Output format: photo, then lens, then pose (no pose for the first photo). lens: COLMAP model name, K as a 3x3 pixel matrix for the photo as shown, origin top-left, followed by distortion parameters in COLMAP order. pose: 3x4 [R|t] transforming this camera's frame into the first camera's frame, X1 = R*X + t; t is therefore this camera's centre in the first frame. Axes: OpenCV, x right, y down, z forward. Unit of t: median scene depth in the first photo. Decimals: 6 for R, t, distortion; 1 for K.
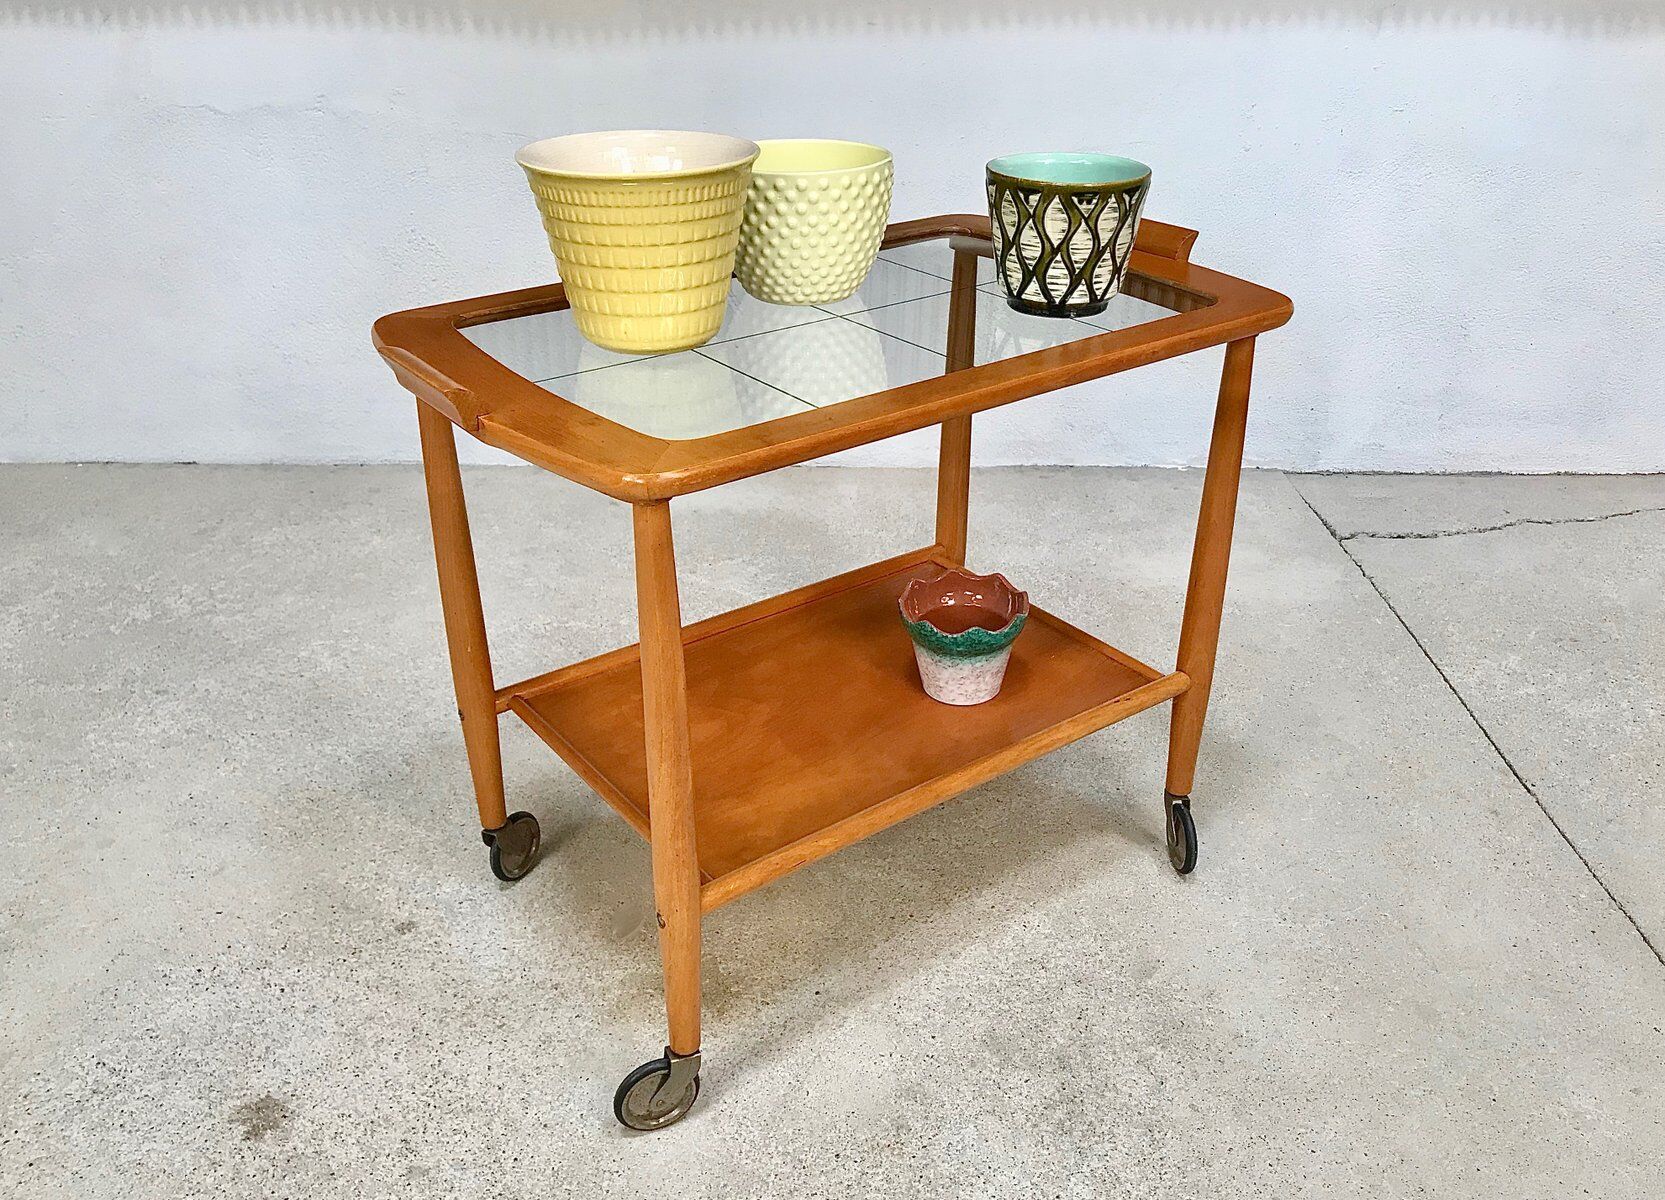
lens RADIAL K [[1482.6, 0, 831.1], [0, 1482.6, 654.3], [0, 0, 1]] dist [0.010051, -0.008459]
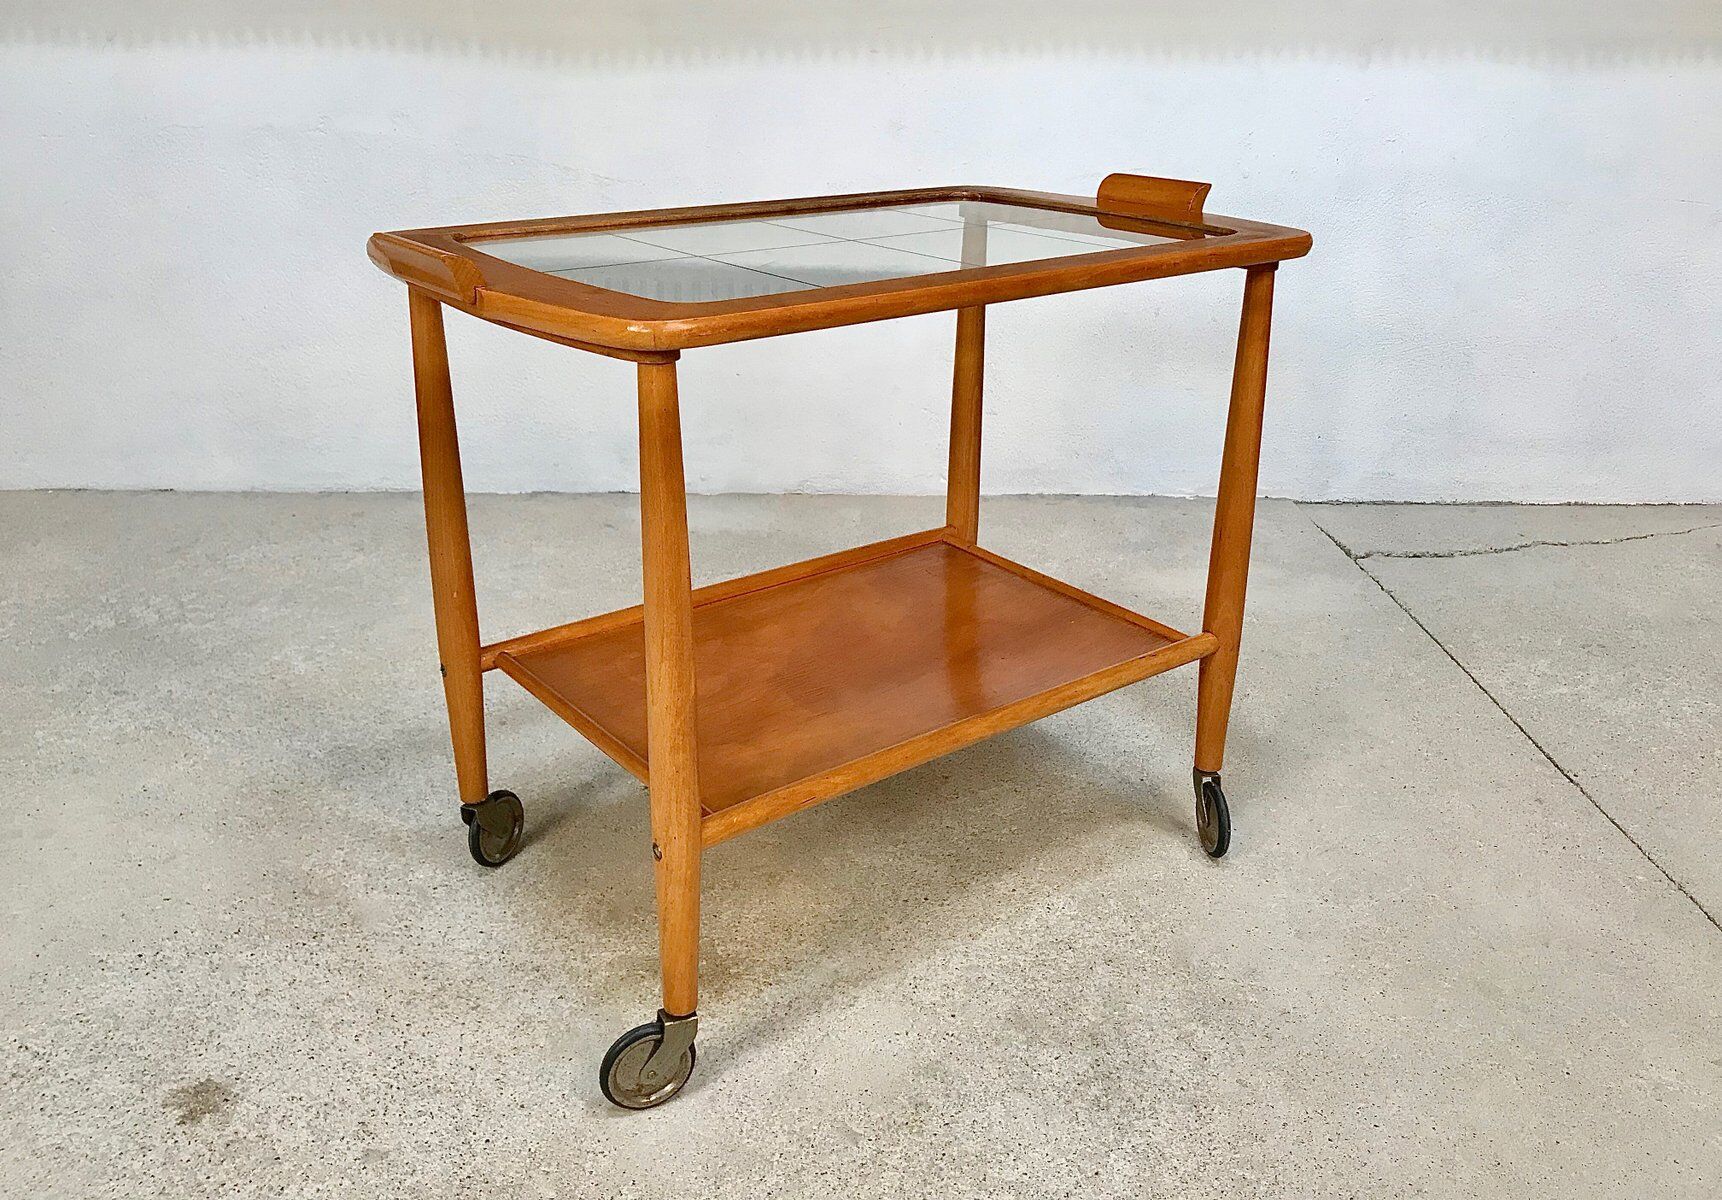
lens RADIAL K [[1508.2, 0, 867.0], [0, 1508.2, 574.0], [0, 0, 1]] dist [0.018697, -0.029372]
pose [[0.999587, 0.001440, 0.028686, -0.009870], [0.002749, 0.989361, -0.145453, 0.112335], [-0.028591, 0.145472, 0.988949, 0.041152]]
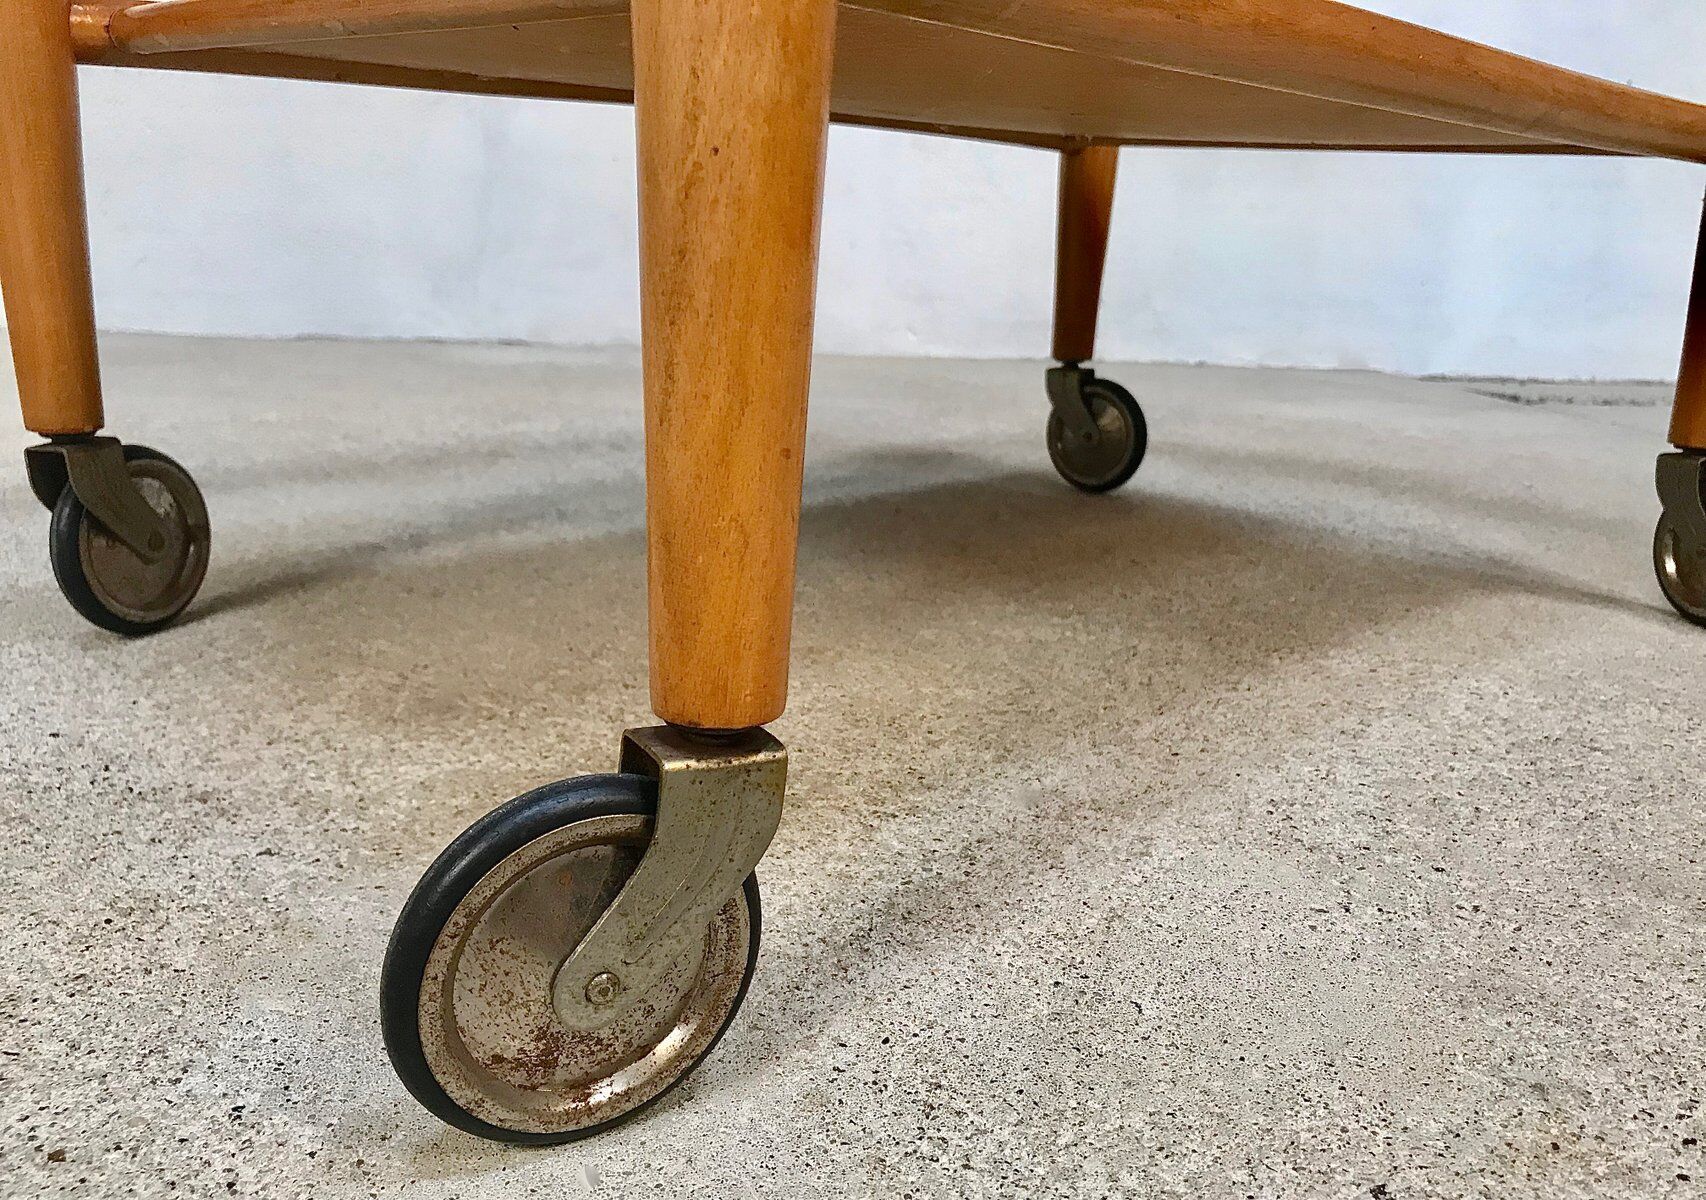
lens RADIAL K [[1471.5, 0, 848.9], [0, 1471.5, 635.1], [0, 0, 1]] dist [-0.006158, 0.019938]
pose [[0.989073, -0.002355, 0.147406, -0.091305], [0.036803, 0.972160, -0.231411, 0.249948], [-0.142757, 0.234308, 0.961624, 0.635502]]
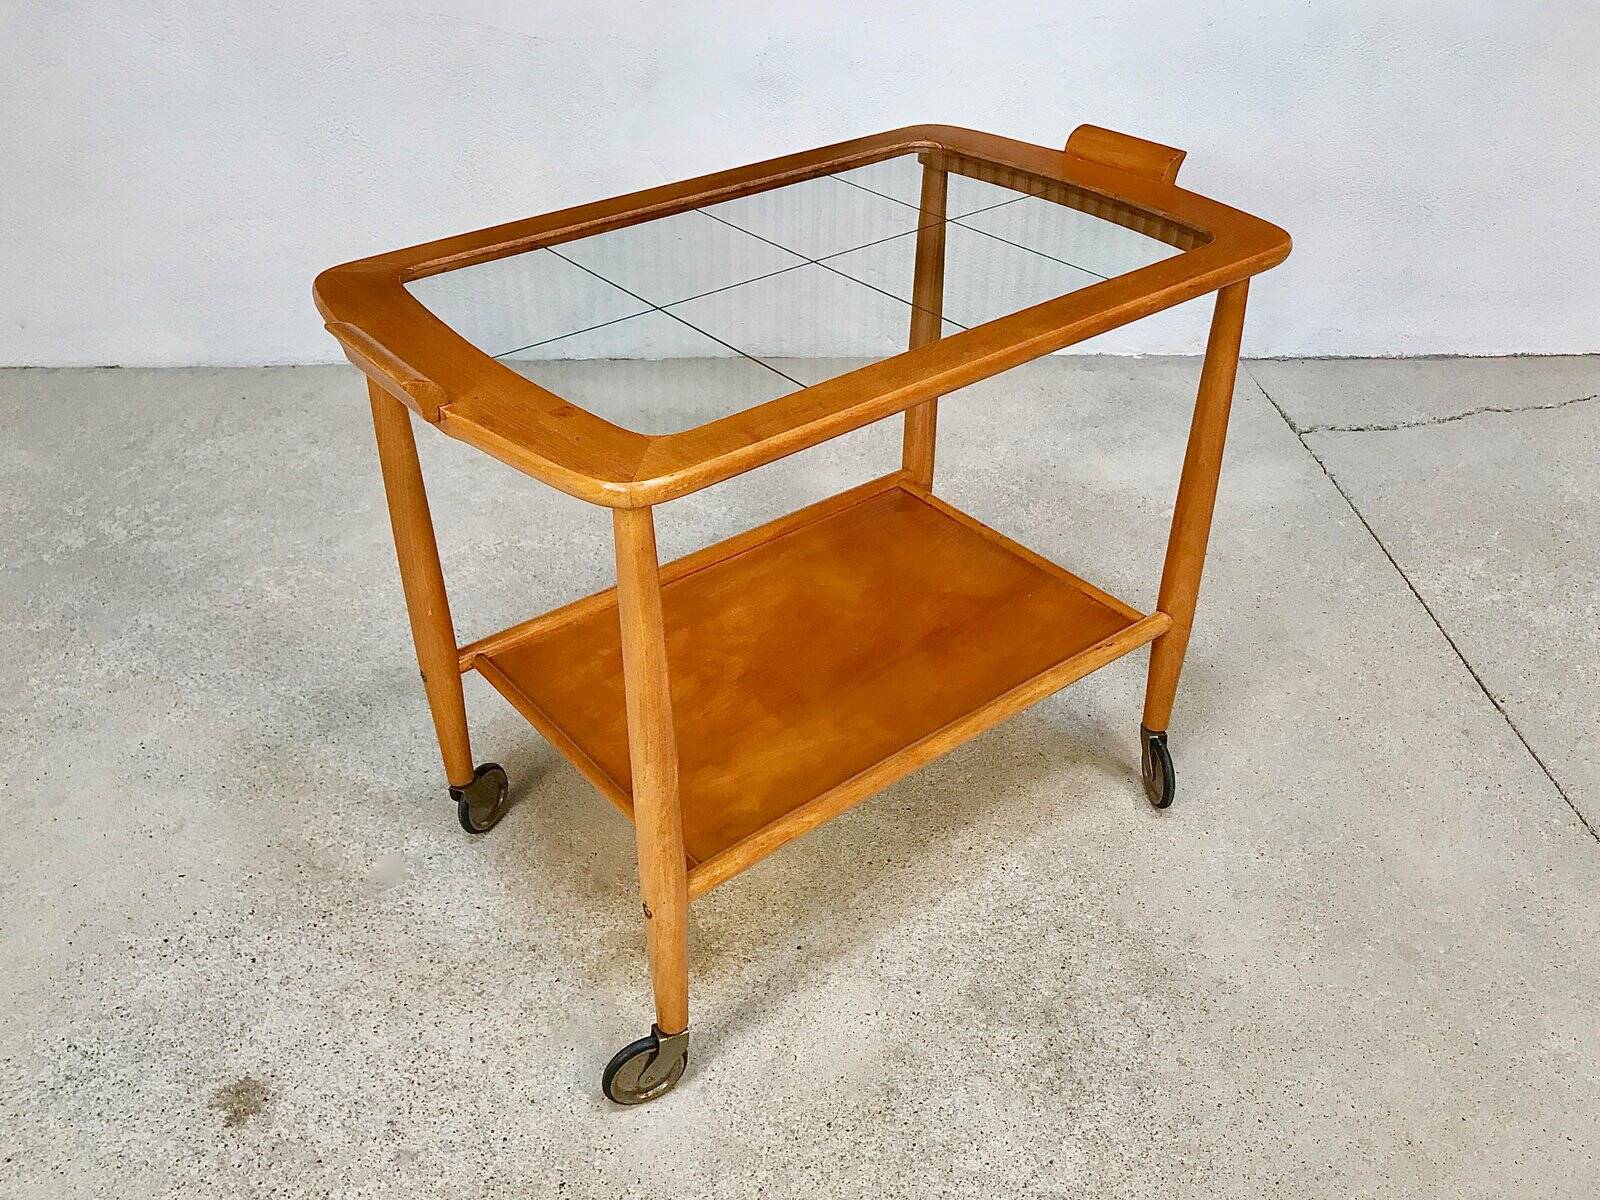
lens RADIAL K [[1452.6, 0, 798.5], [0, 1452.6, 629.9], [0, 0, 1]] dist [0.009483, -0.006538]
pose [[0.999352, -0.021721, 0.028693, -0.030529], [0.018717, 0.994701, 0.101095, -0.075625], [-0.030736, -0.100492, 0.994463, 0.051870]]
